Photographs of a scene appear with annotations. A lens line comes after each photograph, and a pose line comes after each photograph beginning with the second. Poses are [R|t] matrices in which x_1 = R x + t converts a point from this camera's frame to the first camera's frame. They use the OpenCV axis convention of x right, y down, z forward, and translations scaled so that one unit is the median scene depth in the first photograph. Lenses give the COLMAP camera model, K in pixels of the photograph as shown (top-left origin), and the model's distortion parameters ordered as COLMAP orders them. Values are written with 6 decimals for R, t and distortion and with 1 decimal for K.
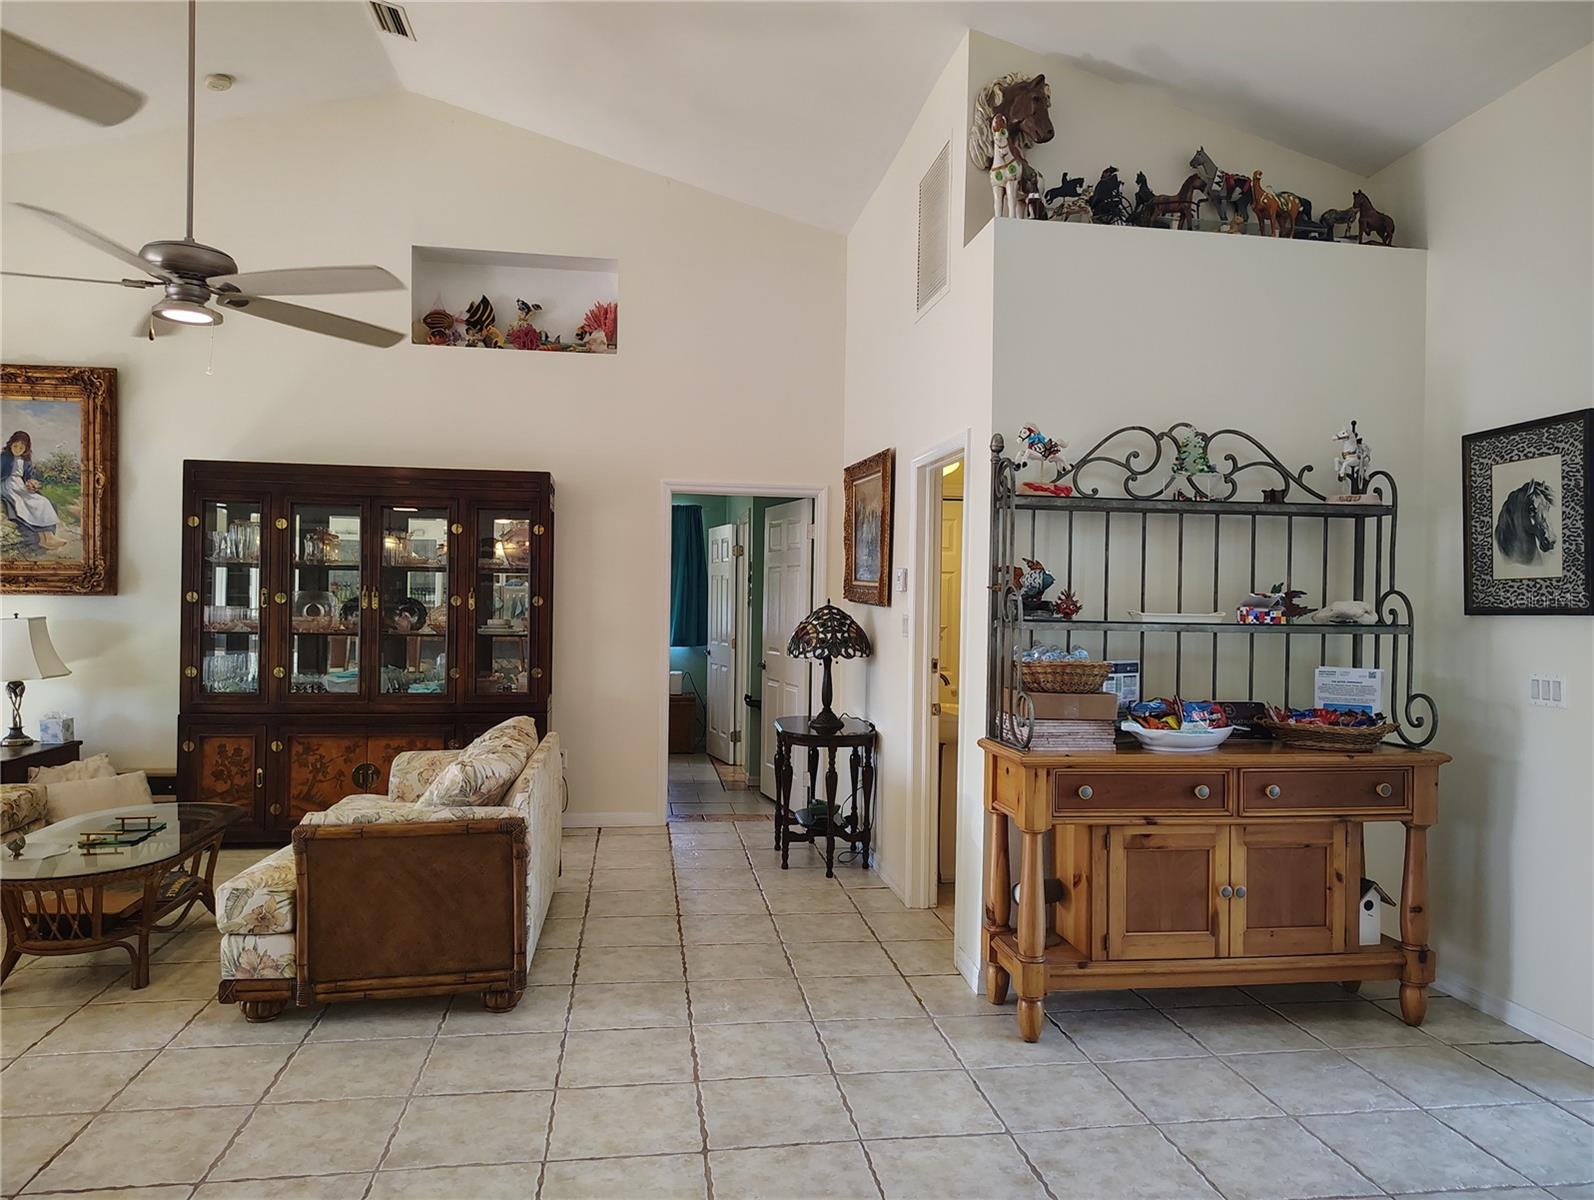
lens RADIAL K [[1096.7, 0, 802.6], [0, 1096.7, 613.1], [0, 0, 1]] dist [0.045160, -0.060042]
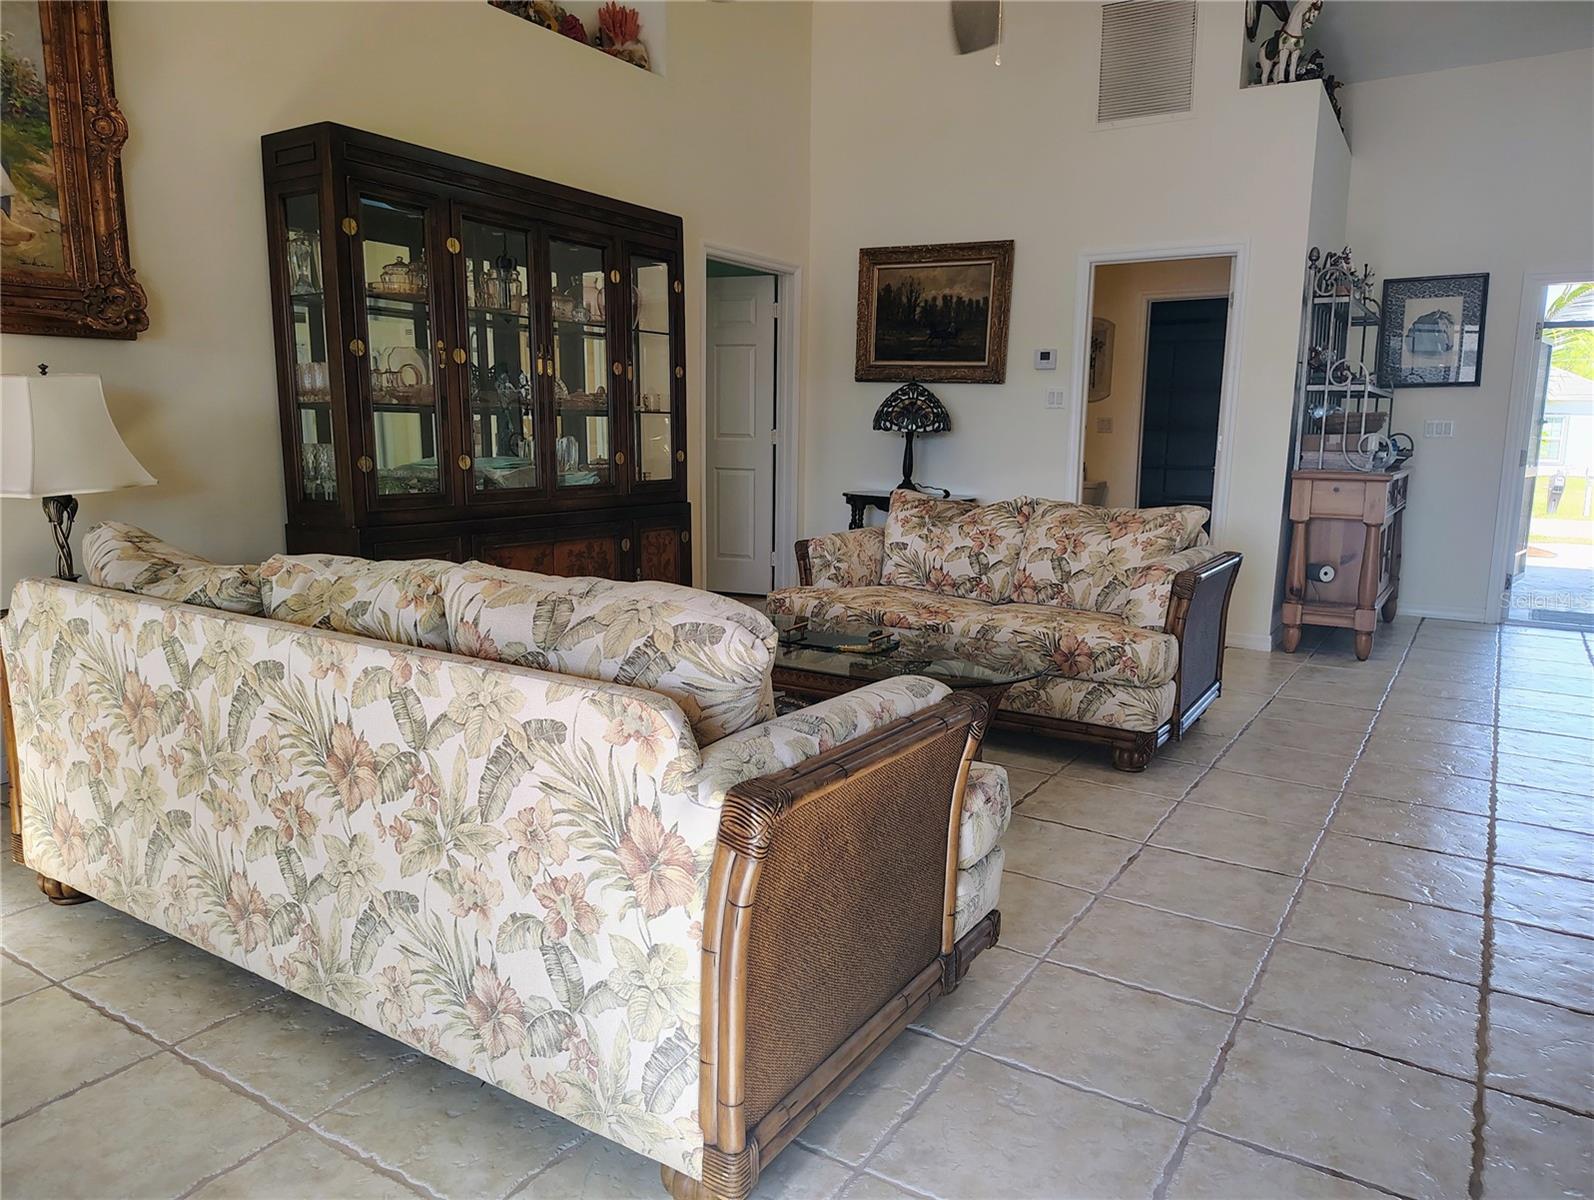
lens RADIAL K [[1103.8, 0, 797.0], [0, 1103.8, 600.0], [0, 0, 1]] dist [0.048735, -0.068746]
pose [[0.652640, -0.125510, 0.747200, -1.287529], [0.007724, 0.987235, 0.159084, 0.042838], [-0.757629, -0.098053, 0.645278, 0.531541]]
